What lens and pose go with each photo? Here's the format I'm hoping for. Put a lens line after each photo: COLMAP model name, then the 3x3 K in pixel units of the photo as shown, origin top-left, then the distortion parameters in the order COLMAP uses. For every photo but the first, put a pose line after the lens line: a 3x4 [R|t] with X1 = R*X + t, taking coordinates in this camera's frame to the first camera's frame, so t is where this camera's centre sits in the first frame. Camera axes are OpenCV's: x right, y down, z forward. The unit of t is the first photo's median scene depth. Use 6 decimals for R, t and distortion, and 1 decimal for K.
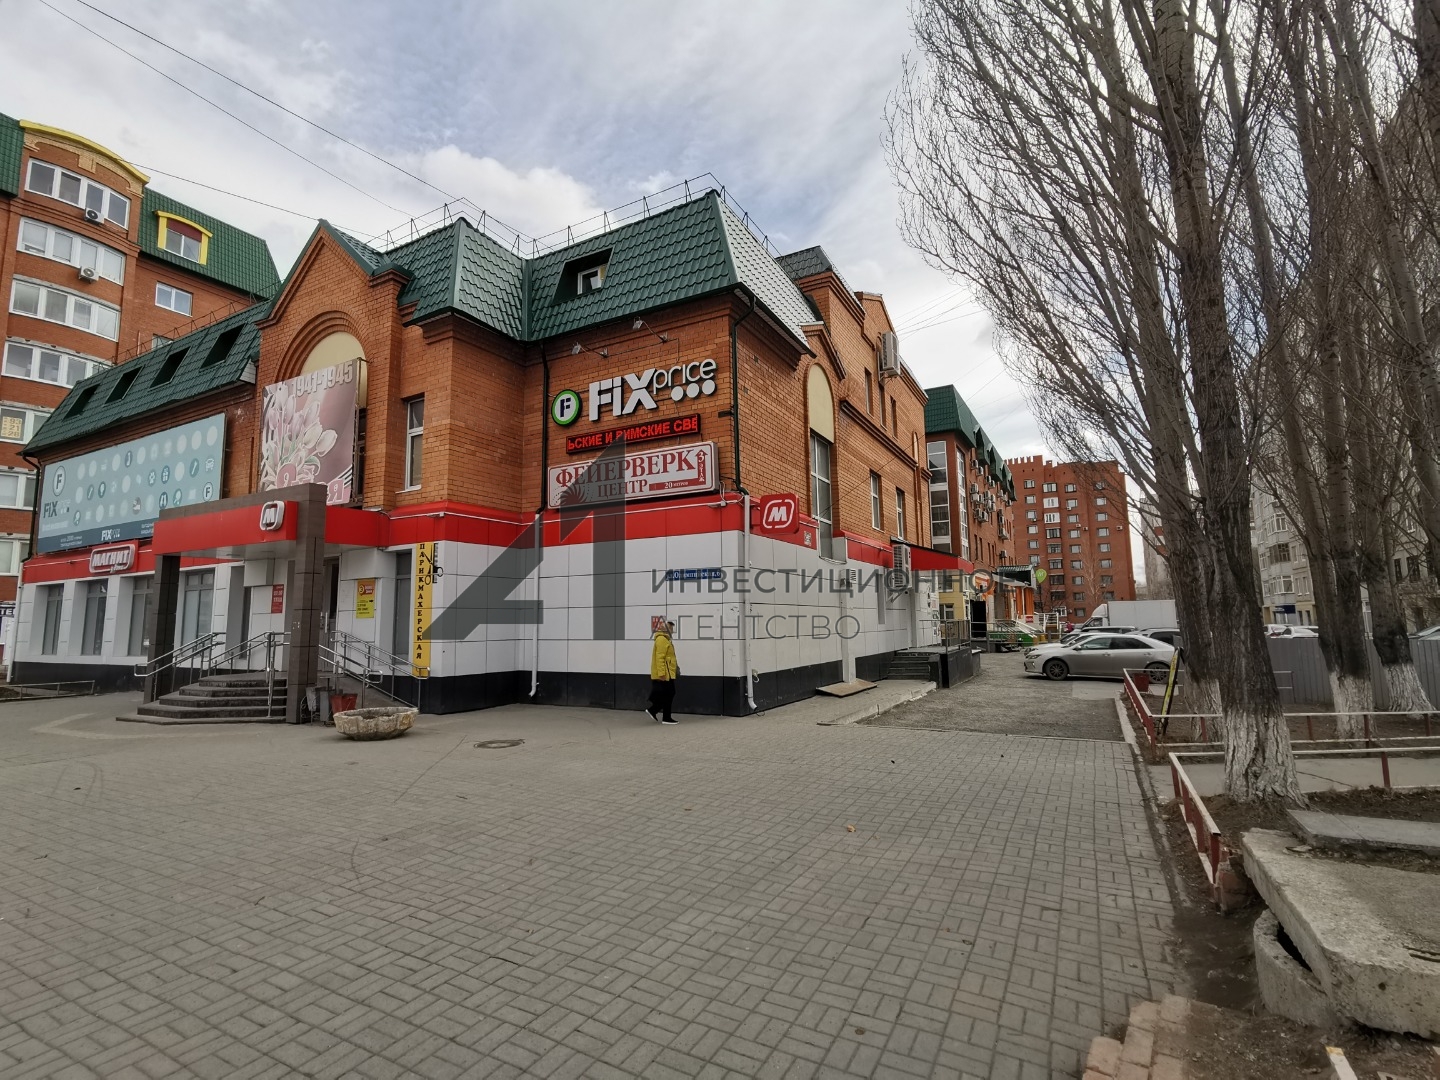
lens RADIAL K [[680.9, 0, 720.2], [0, 680.9, 540.0], [0, 0, 1]] dist [-0.008080, 0.005557]
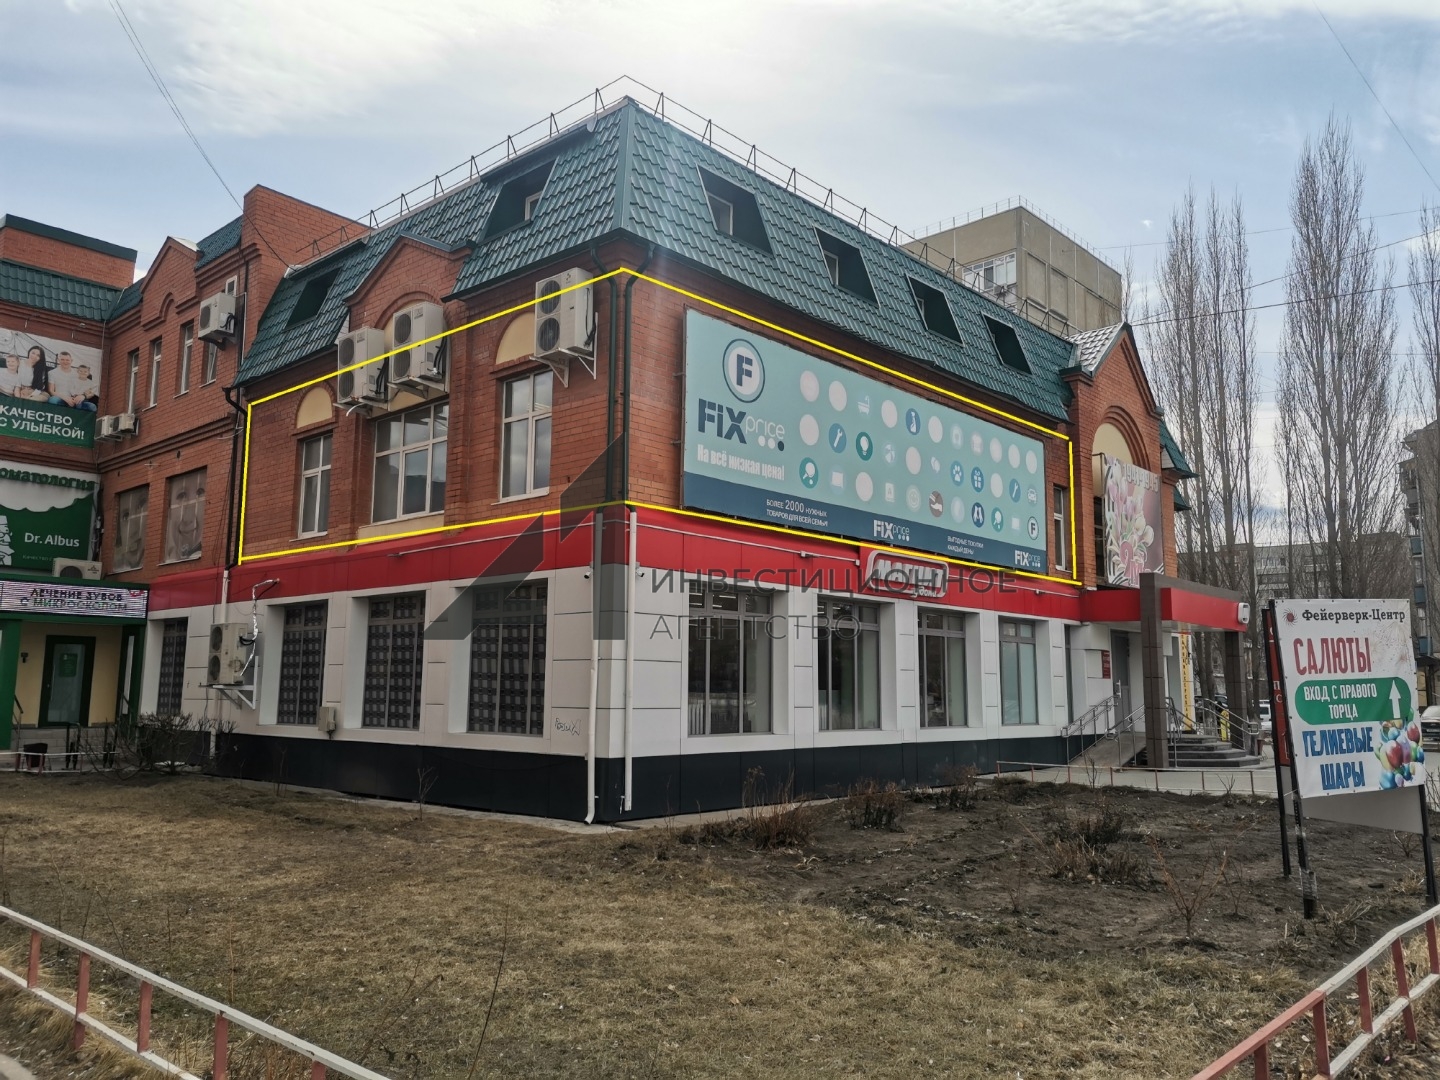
lens RADIAL K [[1054.1, 0, 730.7], [0, 1054.1, 538.8], [0, 0, 1]] dist [0.045706, 0.001174]
pose [[0.232948, 0.153715, 0.960264, -2.671680], [-0.122683, 0.984185, -0.127783, 0.198195], [-0.964720, -0.088041, 0.248122, 1.314967]]
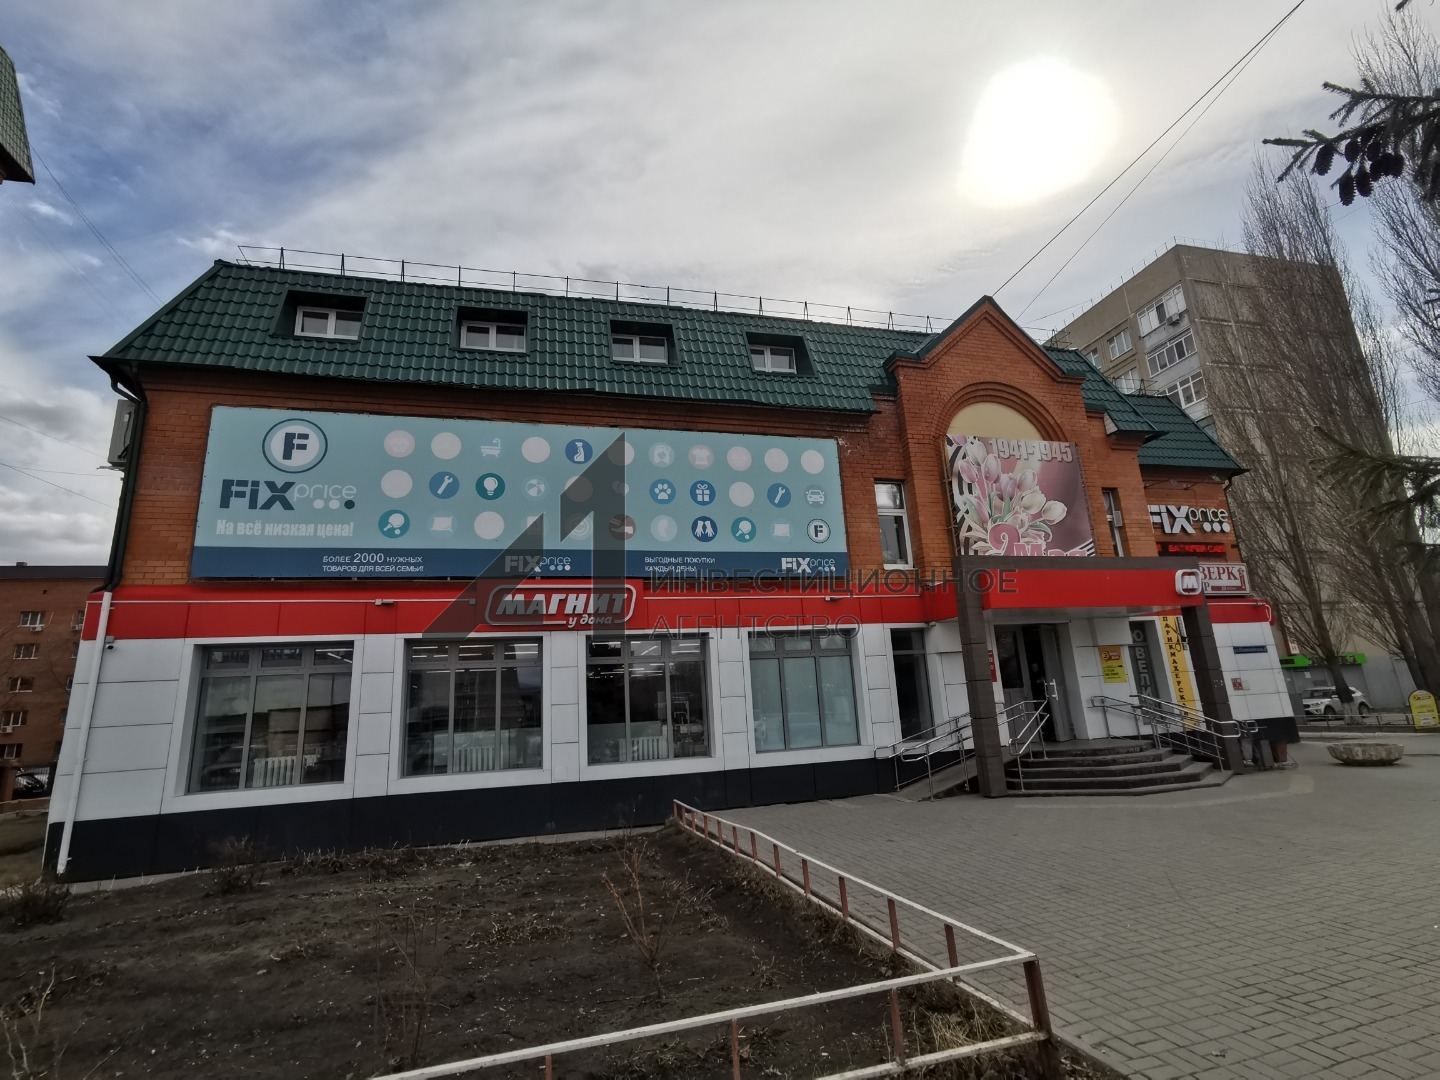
lens RADIAL K [[680.9, 0, 720.0], [0, 680.9, 543.0], [0, 0, 1]] dist [-0.008080, 0.005557]
pose [[0.715109, 0.143387, 0.684149, -1.743432], [-0.034998, 0.984852, -0.169828, 0.102573], [-0.698137, 0.097502, 0.709295, 0.661885]]
